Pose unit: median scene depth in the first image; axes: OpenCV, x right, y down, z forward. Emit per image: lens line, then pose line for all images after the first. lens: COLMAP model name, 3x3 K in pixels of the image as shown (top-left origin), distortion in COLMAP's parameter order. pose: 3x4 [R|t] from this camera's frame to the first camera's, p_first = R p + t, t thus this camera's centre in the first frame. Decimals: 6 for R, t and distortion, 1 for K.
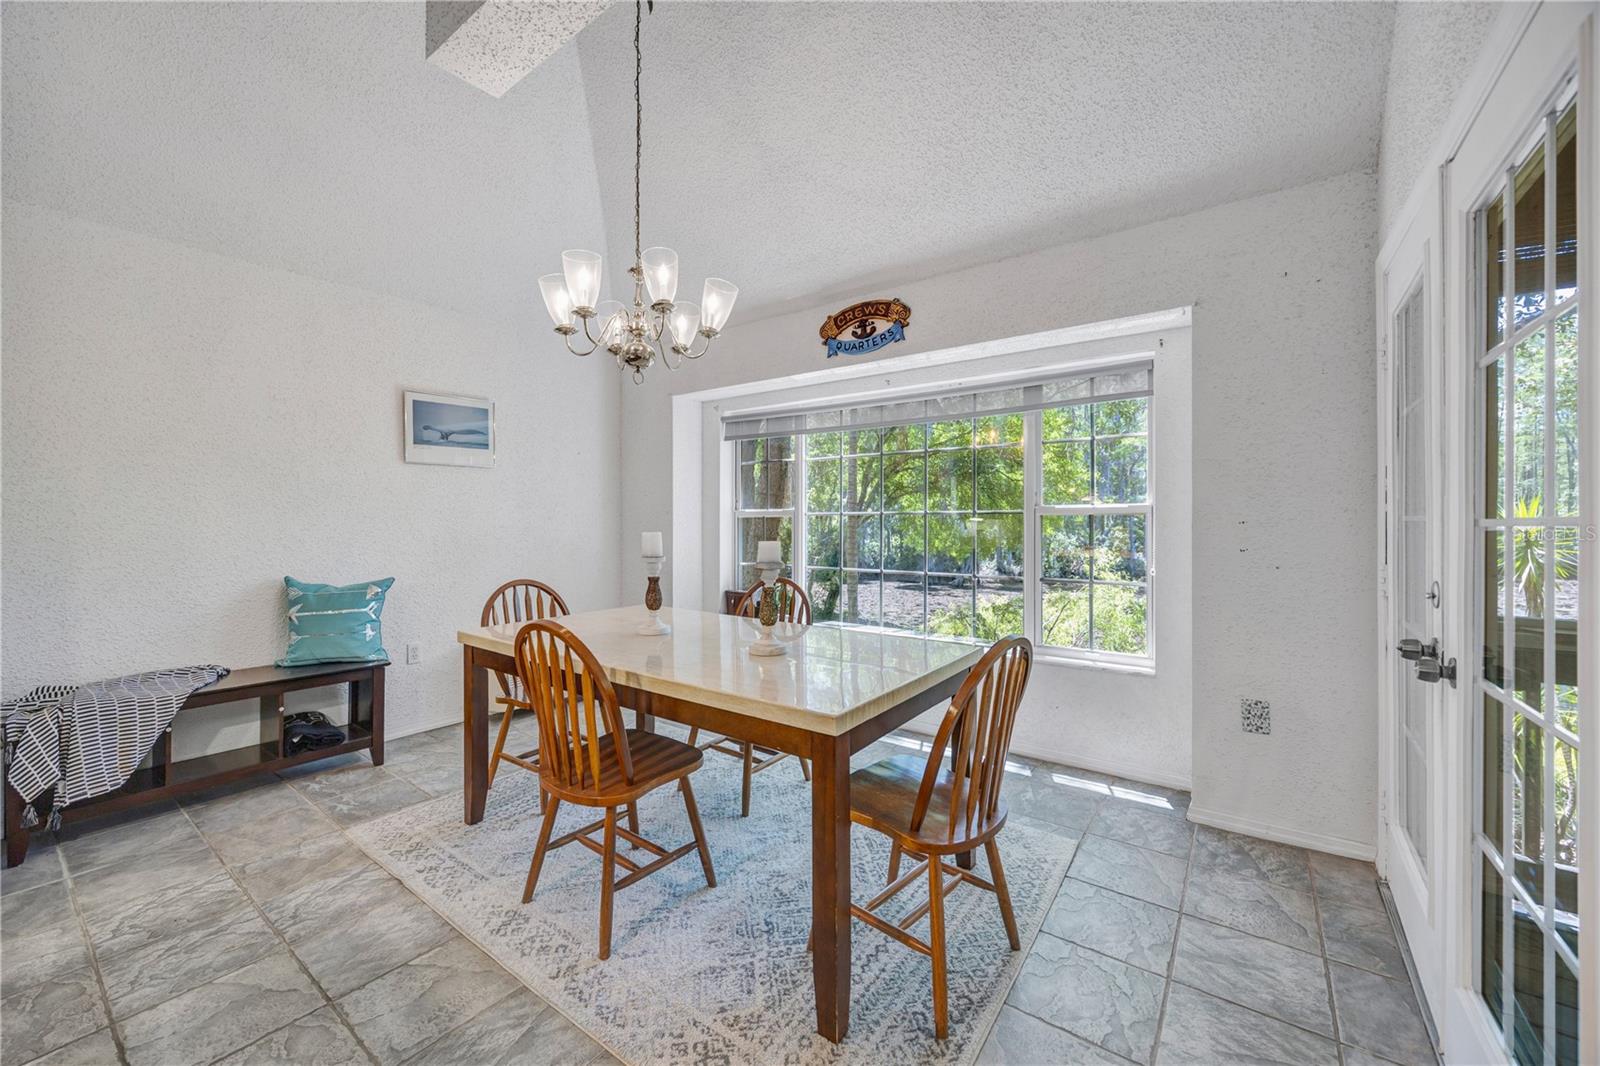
lens RADIAL K [[634.2, 0, 800.0], [0, 634.2, 533.0], [0, 0, 1]] dist [-0.001329, 0.000013]
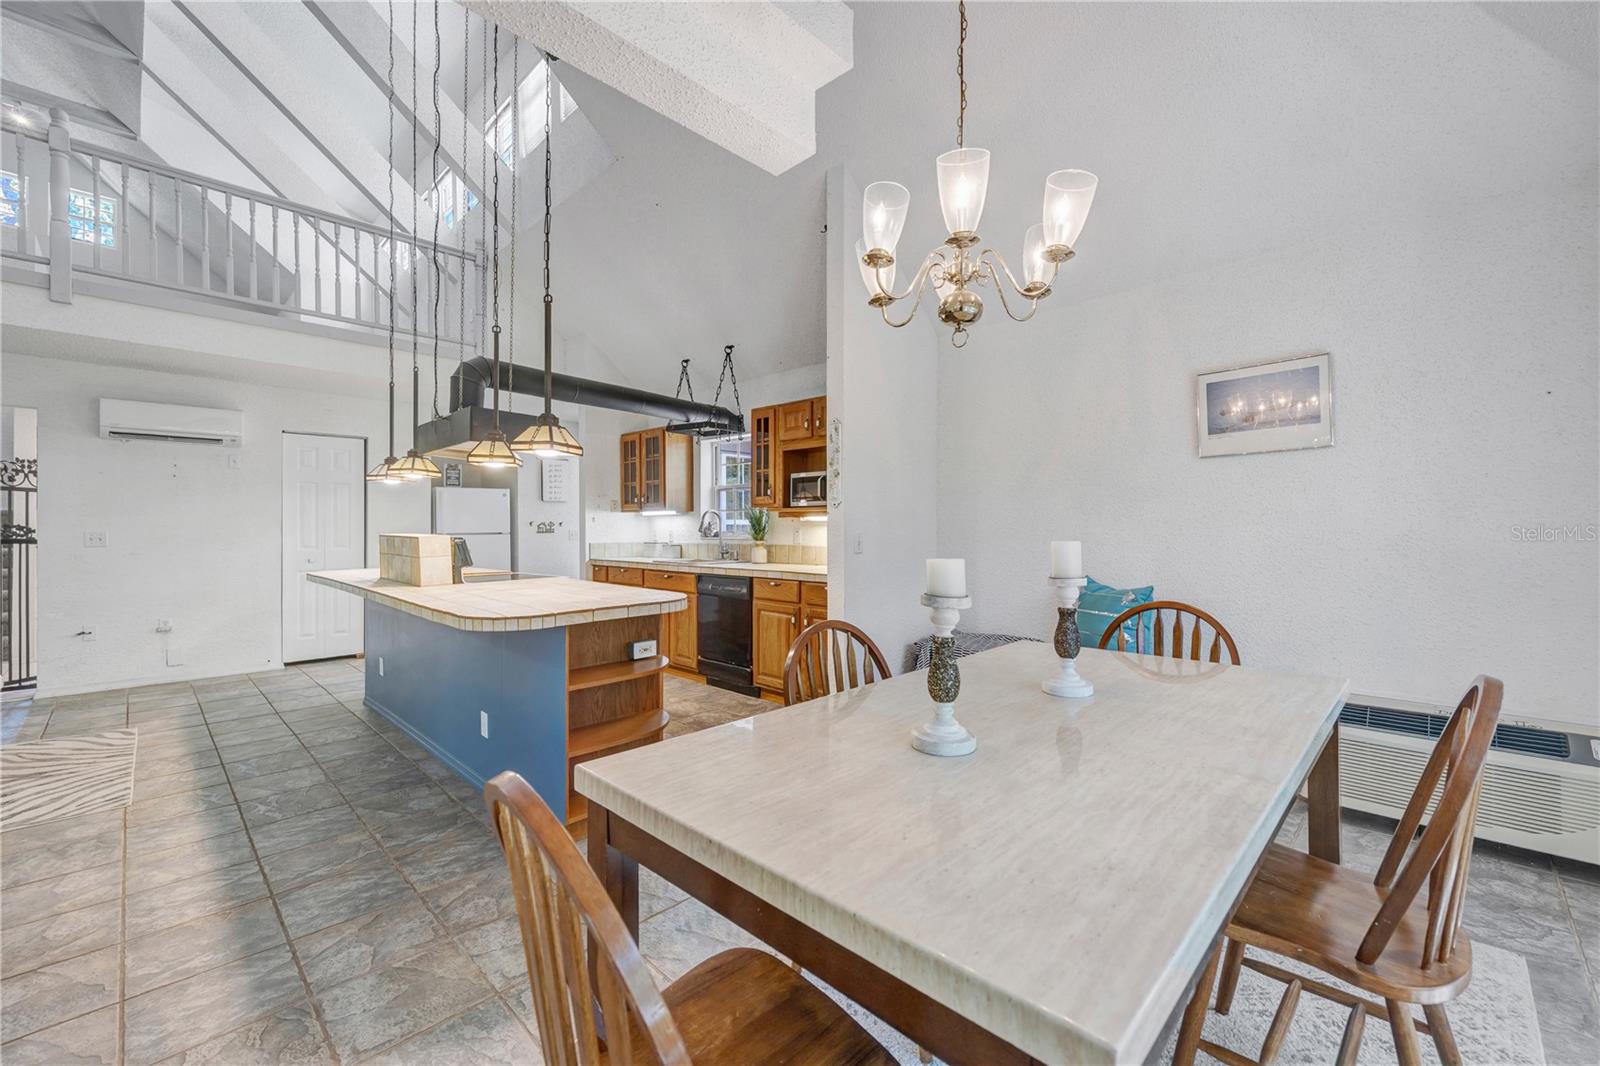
lens RADIAL K [[657.6, 0, 800.0], [0, 657.6, 533.0], [0, 0, 1]] dist [0.014506, -0.000392]
pose [[-0.141795, 0.004664, -0.989885, 0.518263], [-0.001628, 0.999986, 0.004944, -0.016101], [0.989895, 0.002313, -0.141786, 0.842480]]
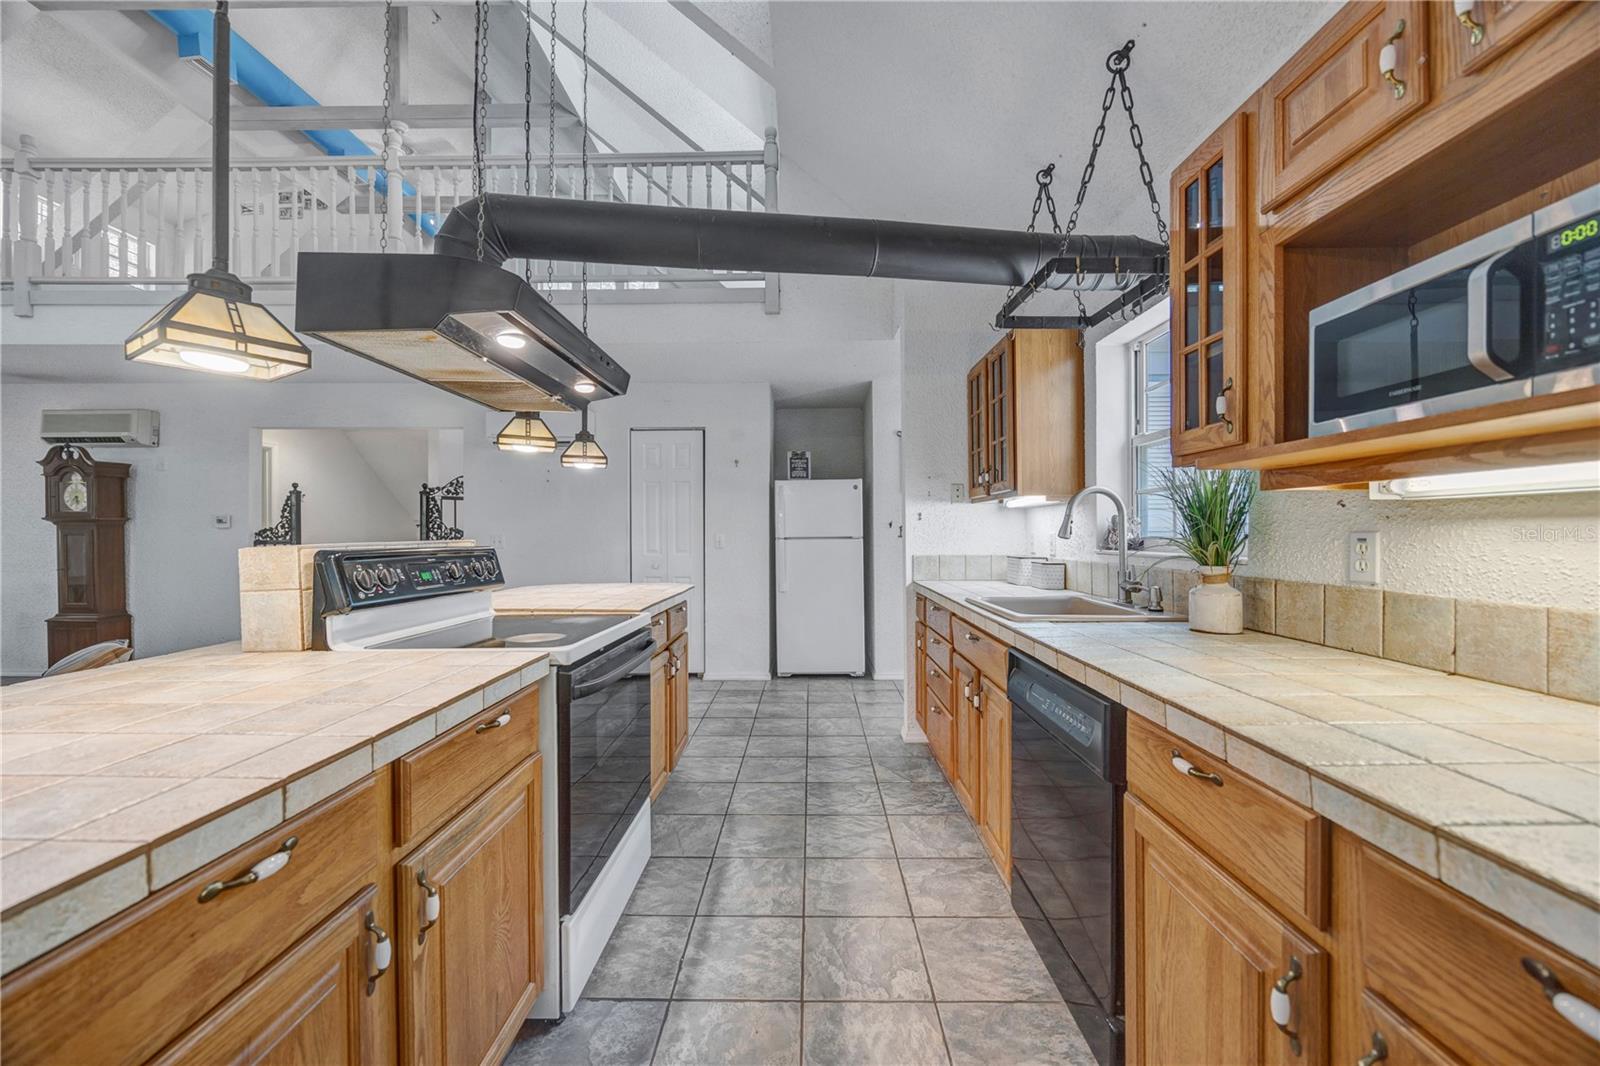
lens RADIAL K [[609.8, 0, 802.6], [0, 609.8, 530.7], [0, 0, 1]] dist [-0.001705, -0.000146]
pose [[-0.809943, -0.002494, -0.586503, -0.864715], [-0.001747, 0.999997, -0.001840, -0.017255], [0.586506, -0.000465, -0.809945, 0.681257]]
